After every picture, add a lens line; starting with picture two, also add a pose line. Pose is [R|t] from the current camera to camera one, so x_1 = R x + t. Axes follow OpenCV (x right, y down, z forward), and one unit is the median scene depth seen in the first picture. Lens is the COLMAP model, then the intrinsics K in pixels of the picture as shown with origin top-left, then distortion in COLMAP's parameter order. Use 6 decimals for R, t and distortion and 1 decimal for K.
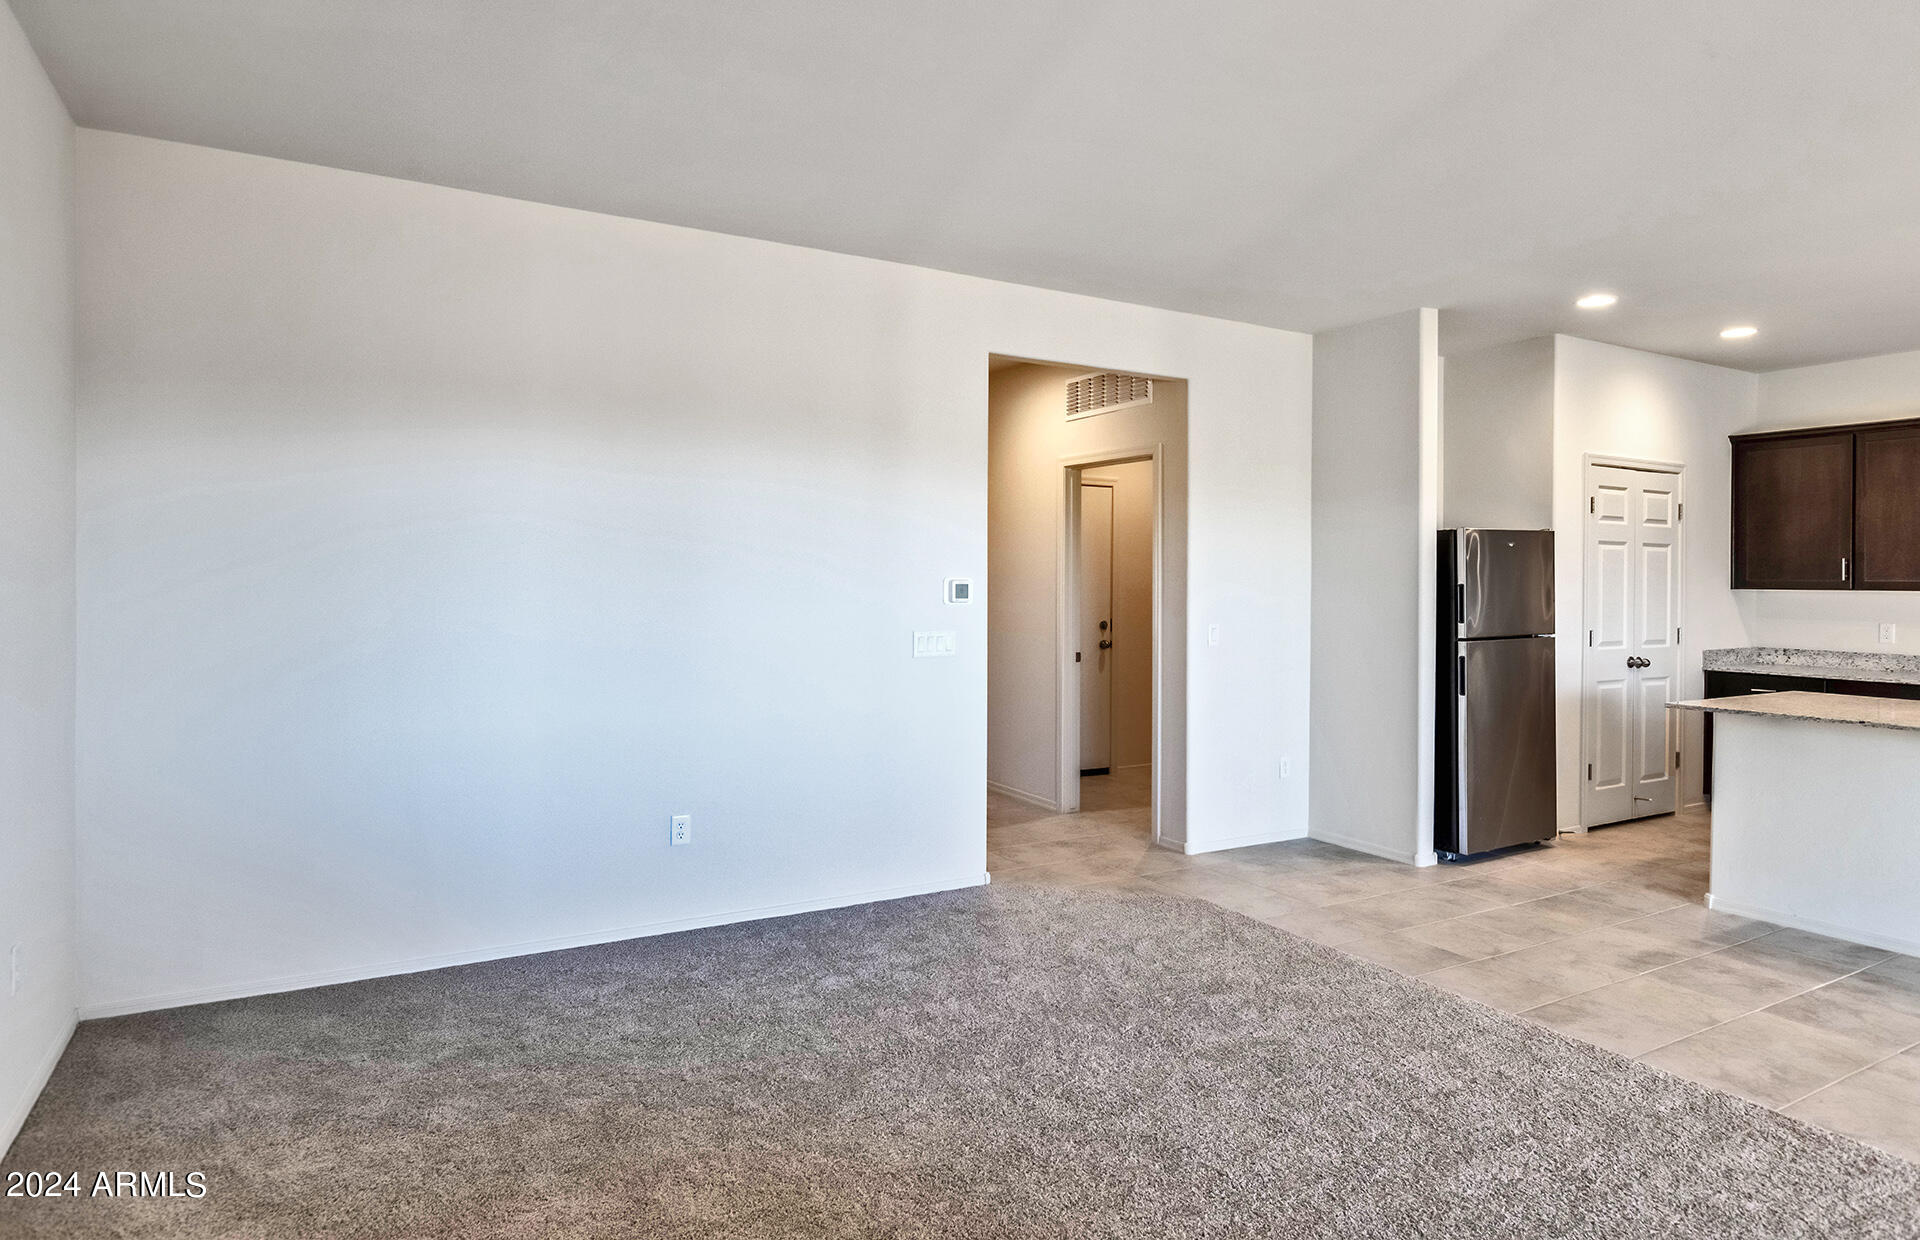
lens RADIAL K [[1115.3, 0, 964.1], [0, 1115.3, 576.2], [0, 0, 1]] dist [-0.003639, -0.001578]
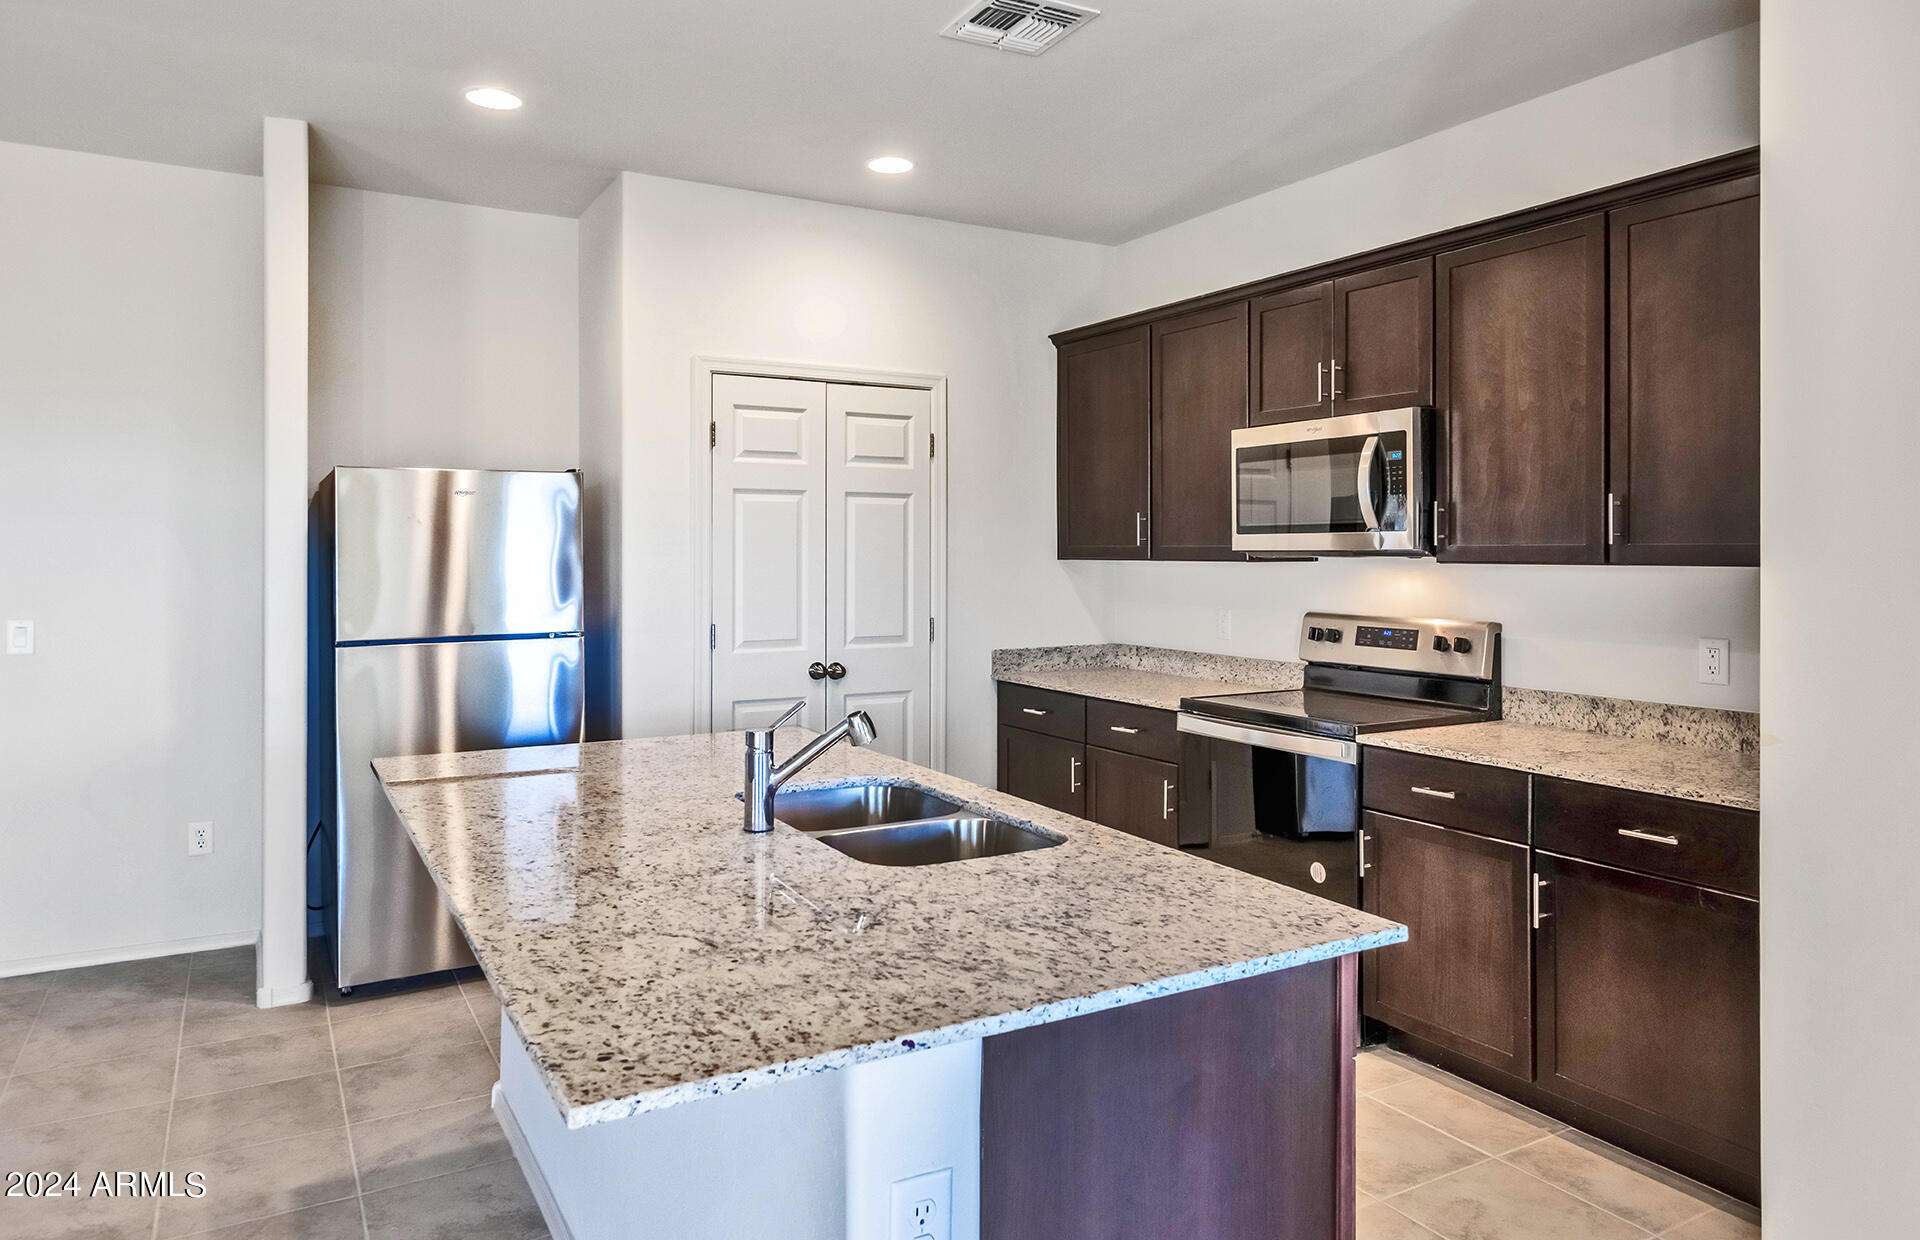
lens RADIAL K [[1257.8, 0, 958.2], [0, 1257.8, 541.7], [0, 0, 1]] dist [0.001103, -0.000183]
pose [[0.999889, -0.008806, -0.012009, 0.688116], [0.008766, 0.999956, -0.003436, 0.003262], [0.012039, 0.003330, 0.999922, 0.249185]]
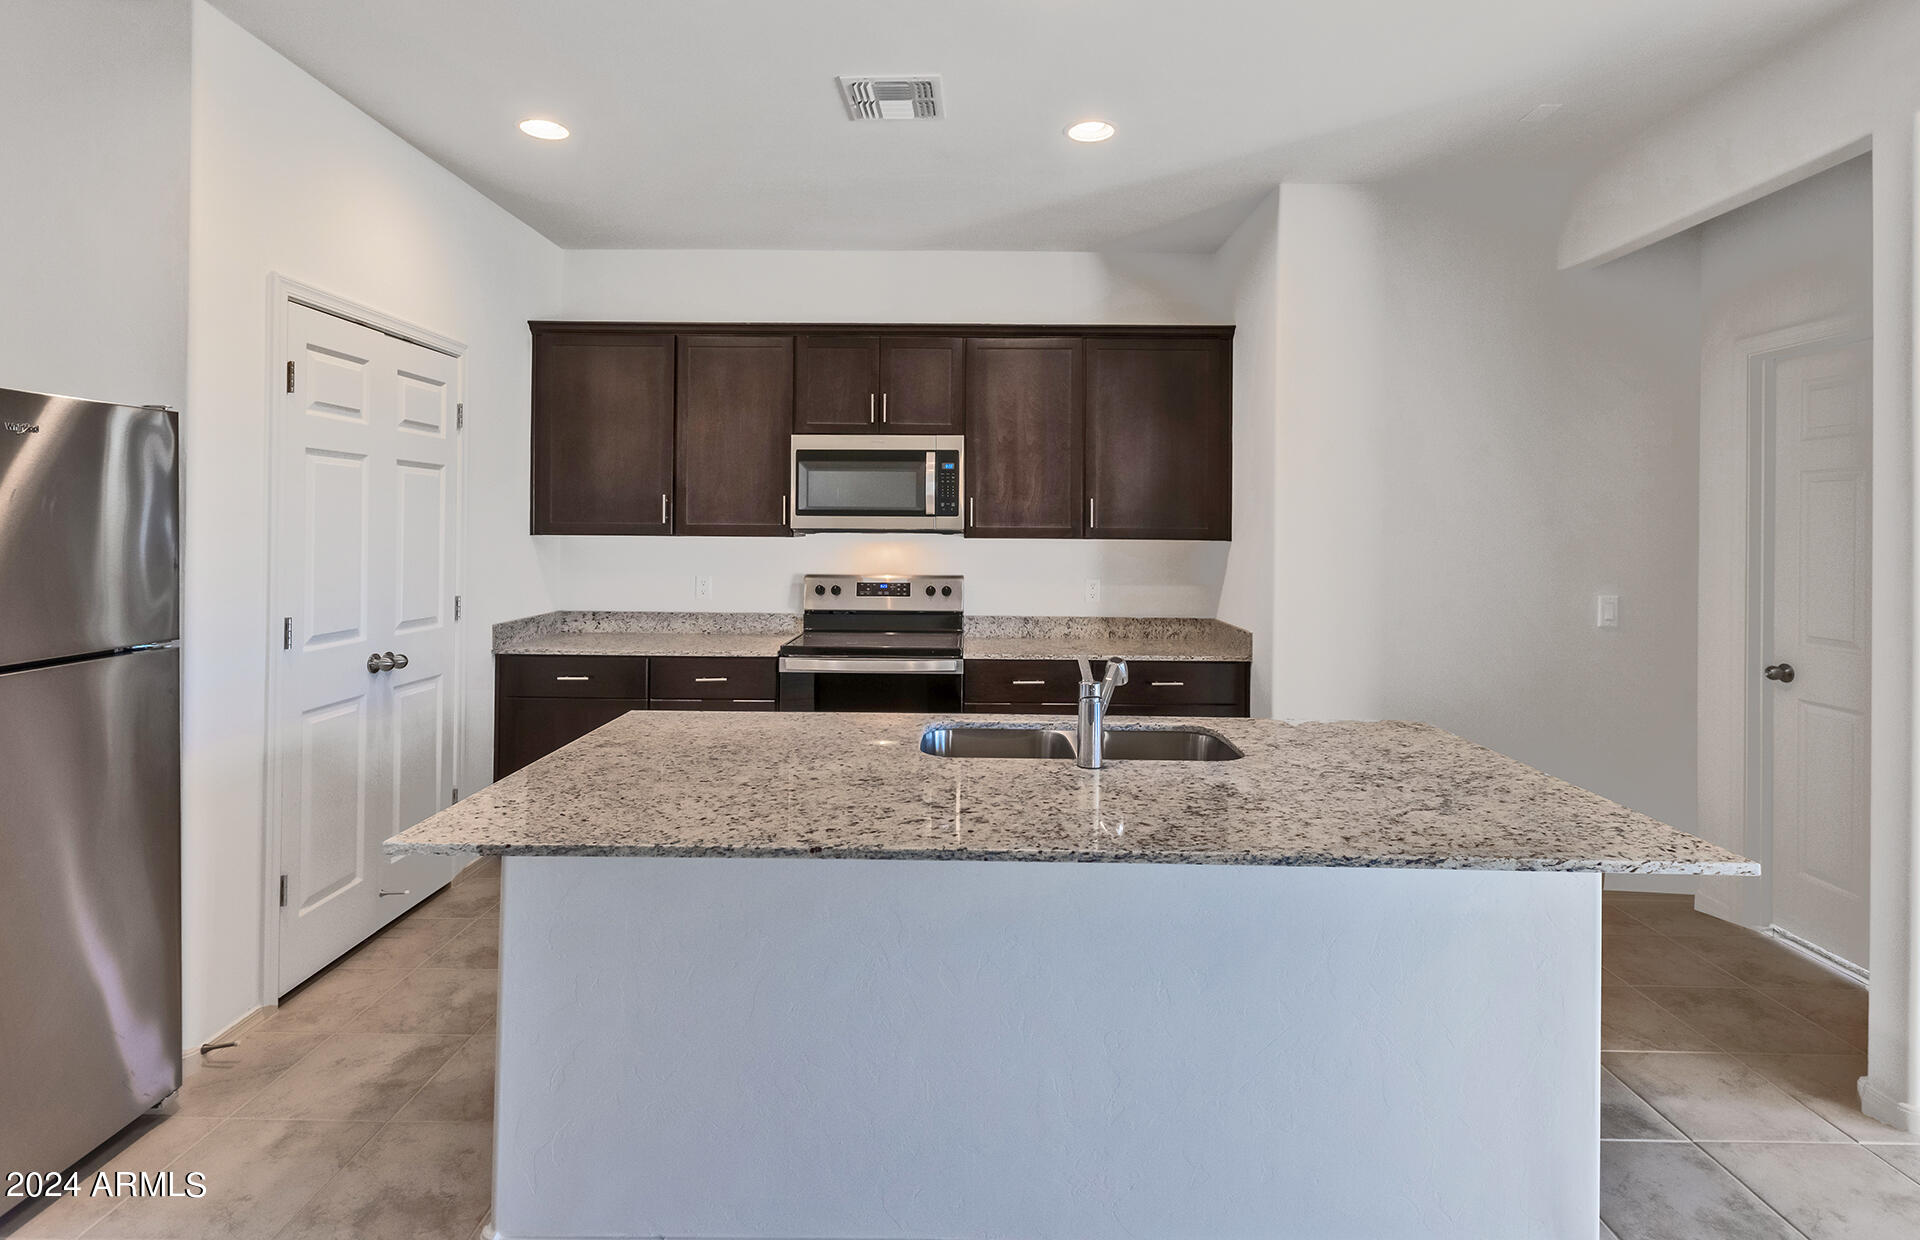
lens RADIAL K [[950.6, 0, 959.7], [0, 950.6, 526.3], [0, 0, 1]] dist [0.001065, 0.000184]
pose [[0.513405, -0.001492, 0.858145, 0.329461], [-0.006670, 0.999961, 0.005729, 0.000948], [-0.858121, -0.008665, 0.513375, 0.483785]]
